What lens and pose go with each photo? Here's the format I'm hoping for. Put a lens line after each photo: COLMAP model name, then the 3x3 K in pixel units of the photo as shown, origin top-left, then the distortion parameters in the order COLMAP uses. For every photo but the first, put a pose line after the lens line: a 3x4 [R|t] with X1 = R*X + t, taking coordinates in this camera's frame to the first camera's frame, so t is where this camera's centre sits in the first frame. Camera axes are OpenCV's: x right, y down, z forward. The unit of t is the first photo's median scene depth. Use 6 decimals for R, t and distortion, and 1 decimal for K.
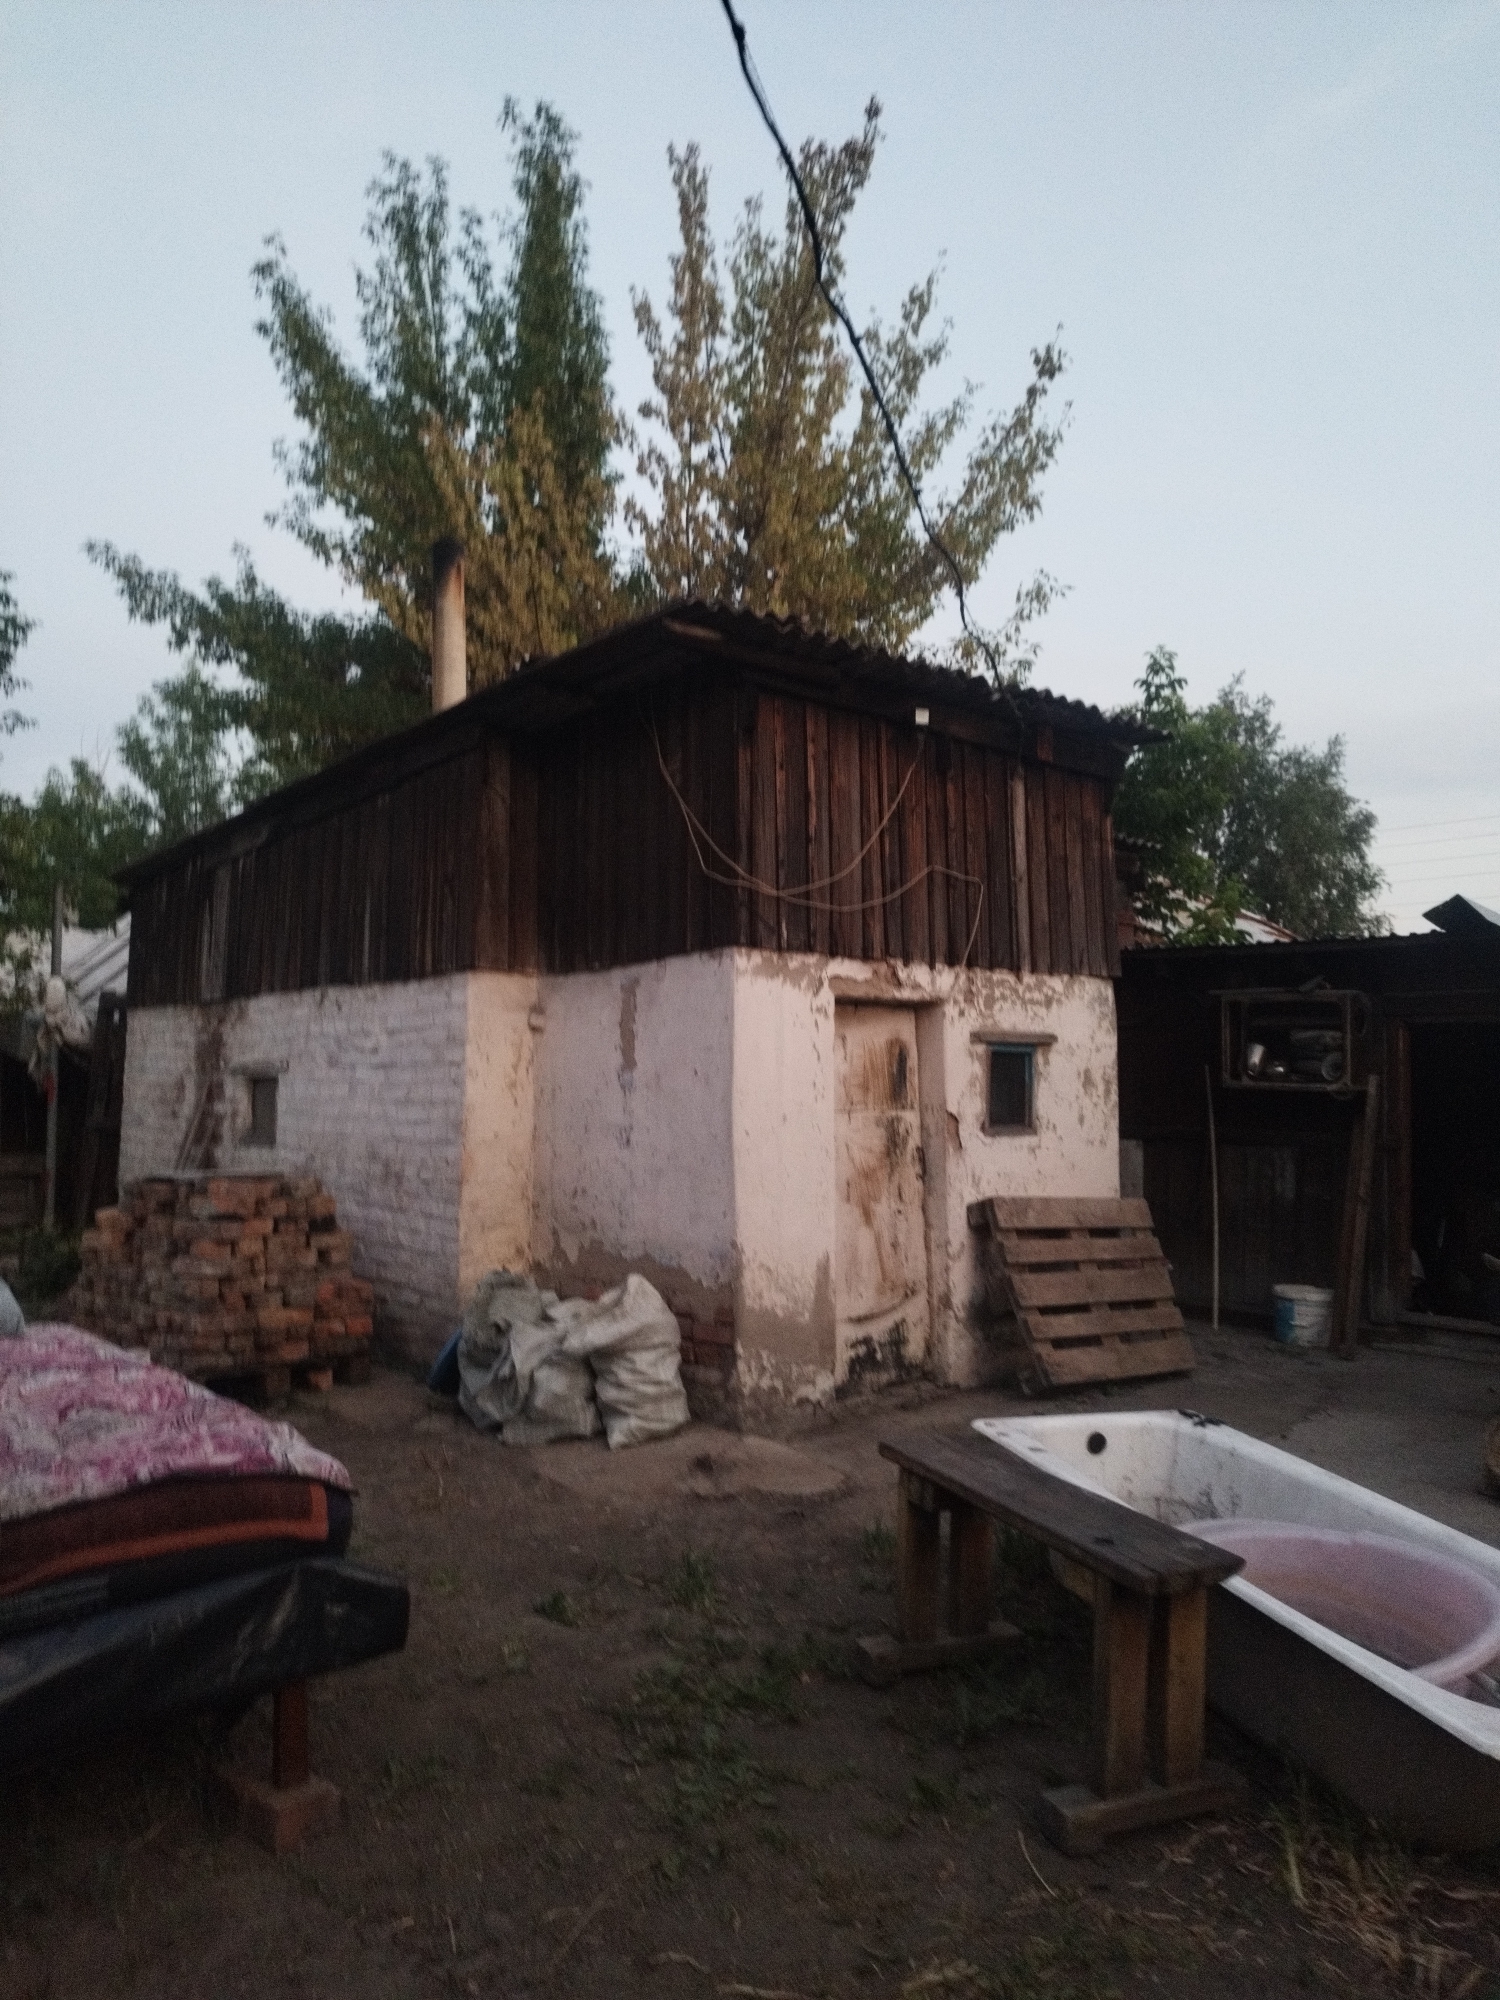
lens RADIAL K [[1417.5, 0, 743.1], [0, 1417.5, 997.5], [0, 0, 1]] dist [0.011116, -0.016884]
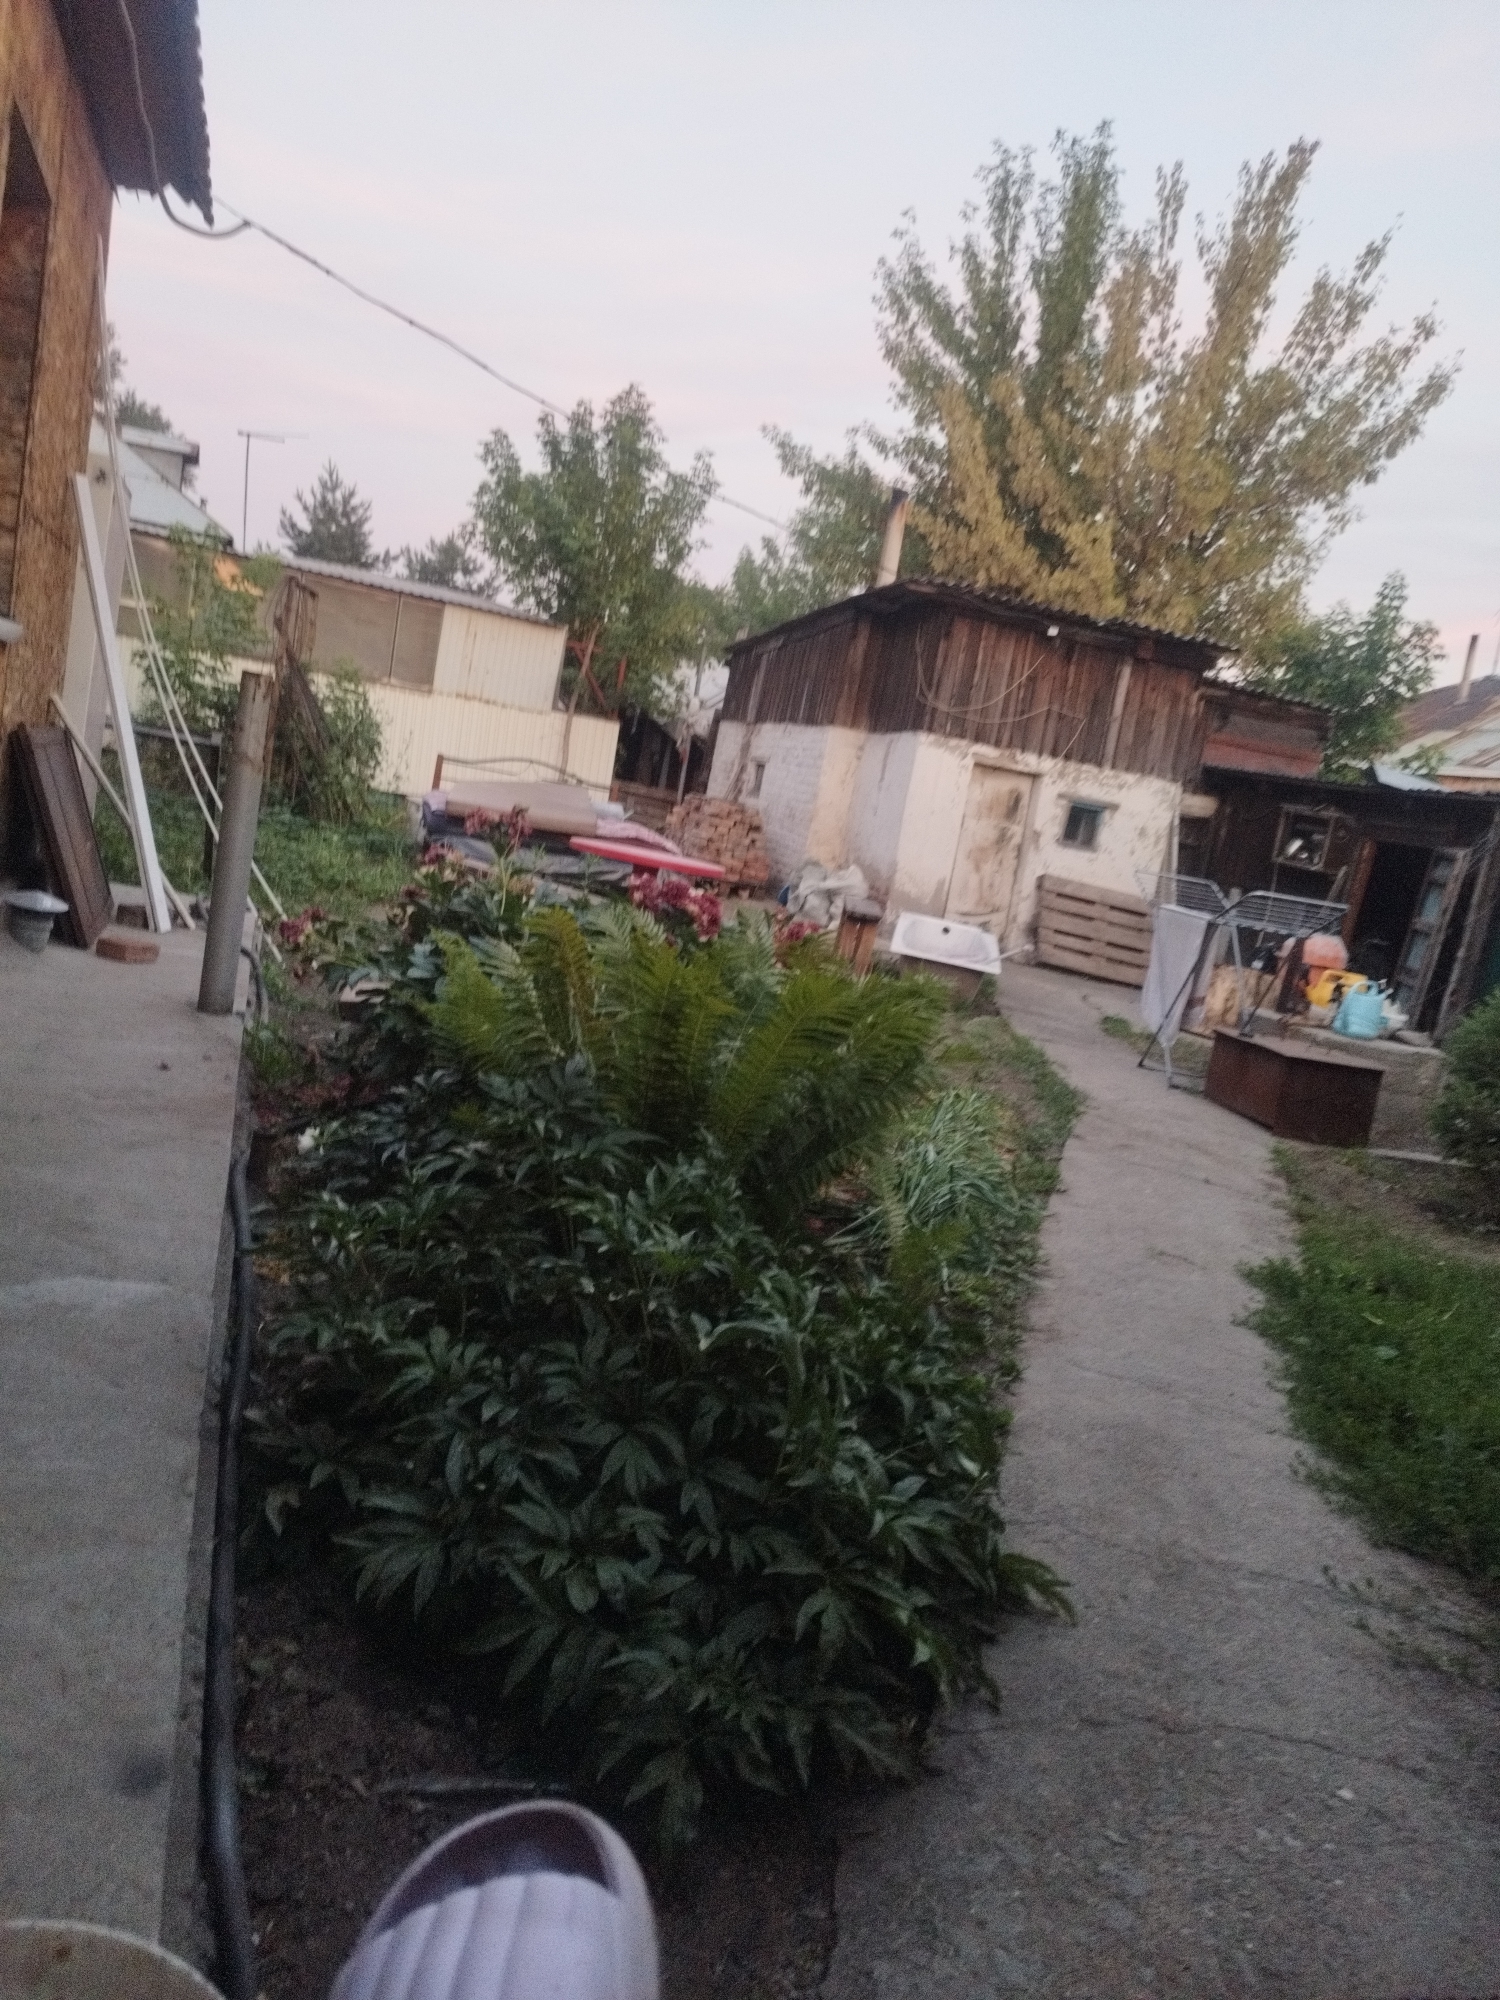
lens RADIAL K [[1417.5, 0, 749.1], [0, 1417.5, 1014.5], [0, 0, 1]] dist [0.011116, -0.016884]
pose [[0.879970, 0.232051, -0.414494, 0.691582], [-0.152544, 0.964391, 0.216057, -0.040426], [0.449871, -0.126895, 0.884033, -1.028404]]
